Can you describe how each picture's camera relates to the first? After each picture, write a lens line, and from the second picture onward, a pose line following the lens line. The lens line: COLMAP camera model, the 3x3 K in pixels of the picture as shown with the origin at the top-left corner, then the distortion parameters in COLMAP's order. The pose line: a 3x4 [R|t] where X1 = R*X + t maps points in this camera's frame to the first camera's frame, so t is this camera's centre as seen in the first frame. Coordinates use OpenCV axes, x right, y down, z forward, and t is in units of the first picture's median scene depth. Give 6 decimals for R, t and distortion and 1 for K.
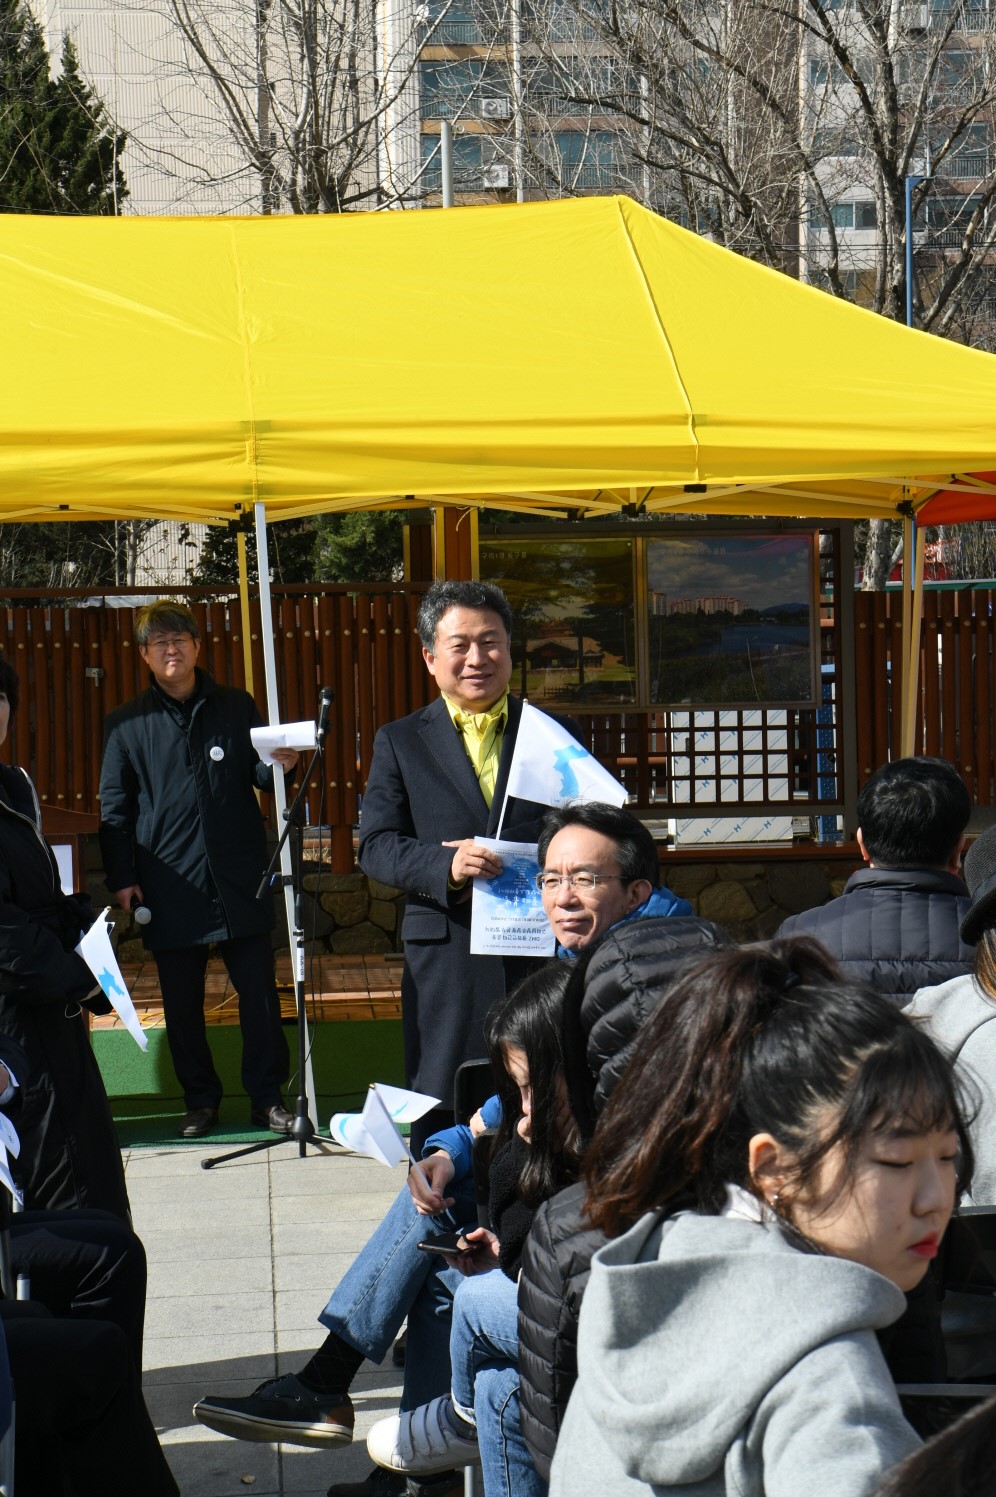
lens RADIAL K [[3019.2, 0, 455.6], [0, 3019.2, 746.0], [0, 0, 1]] dist [0.222644, 2.457440]
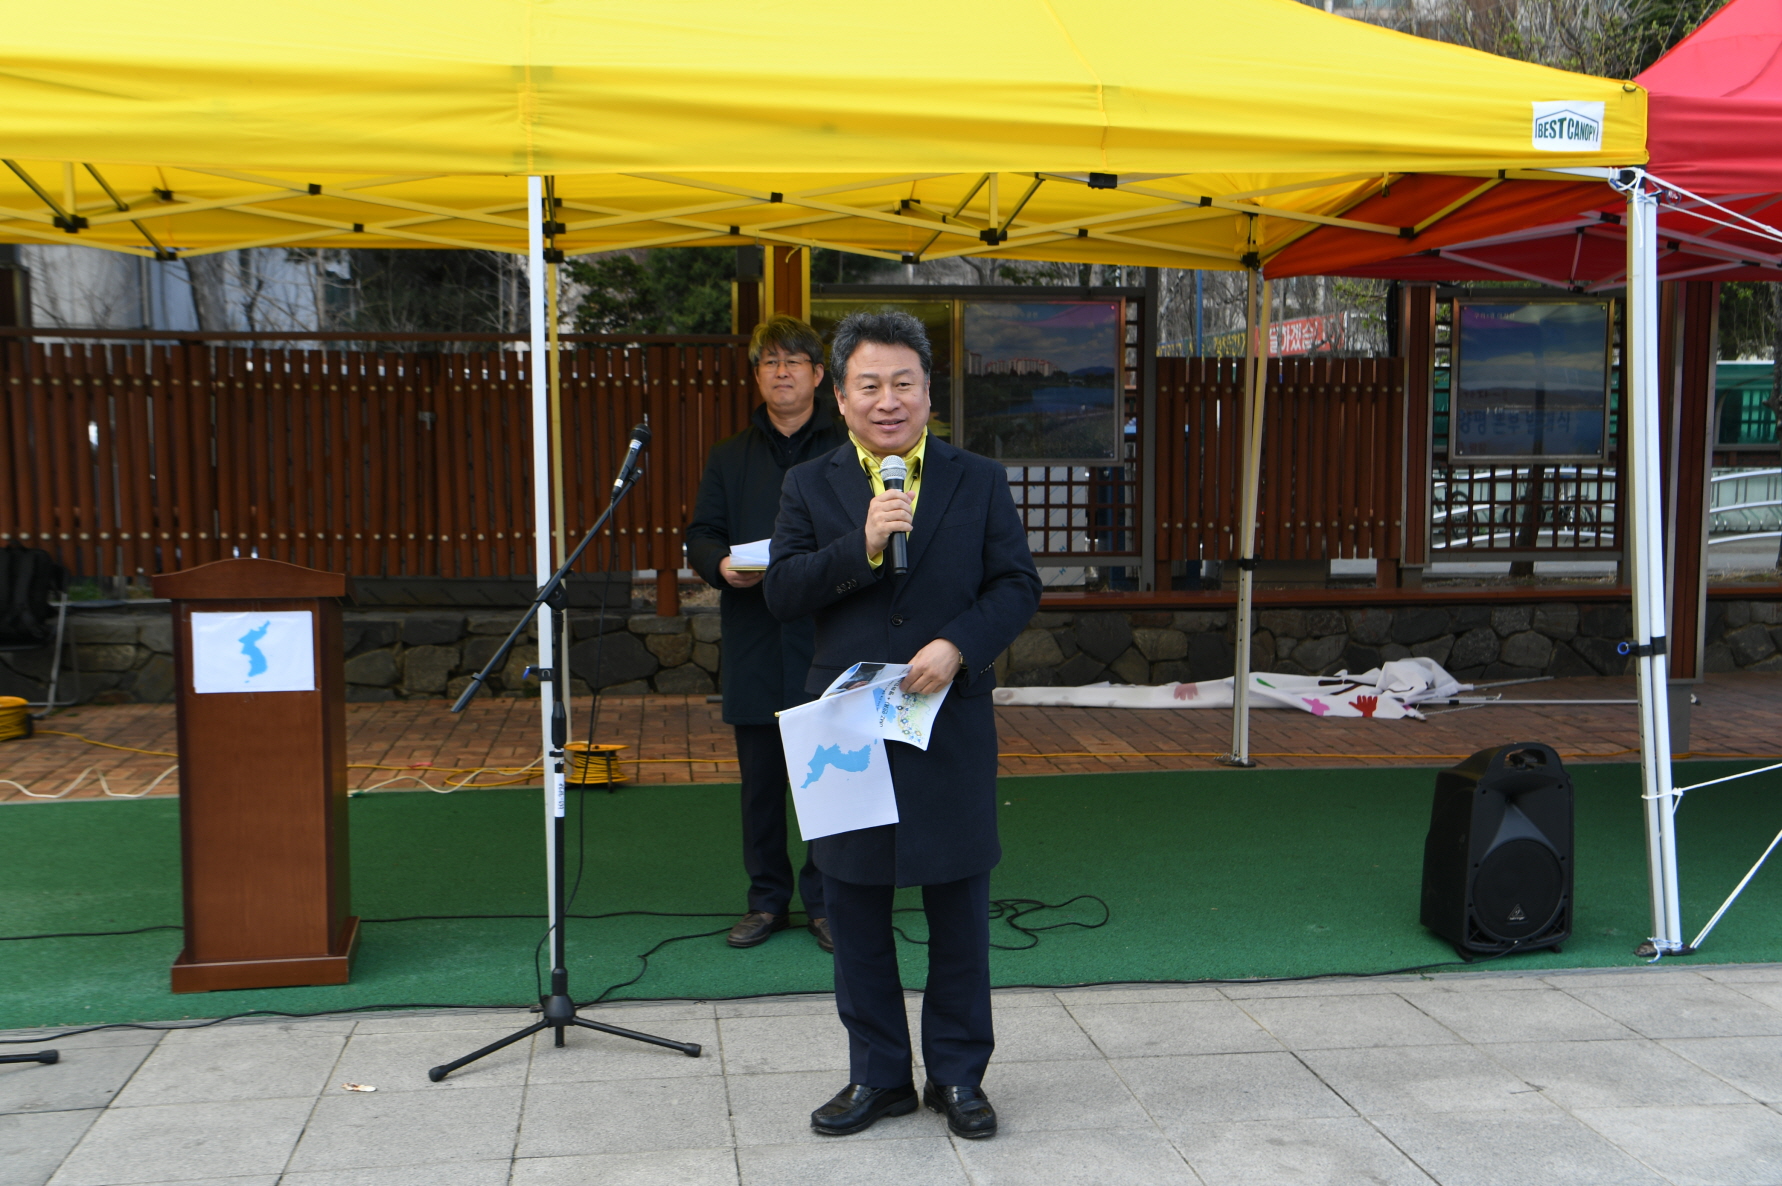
lens RADIAL K [[2007.5, 0, 891.0], [0, 2007.5, 593.0], [0, 0, 1]] dist [-0.013493, -0.001349]
pose [[0.997977, 0.017217, 0.061200, -0.003178], [-0.020356, 0.998489, 0.051038, -0.002263], [-0.060228, -0.052181, 0.996820, 0.302623]]
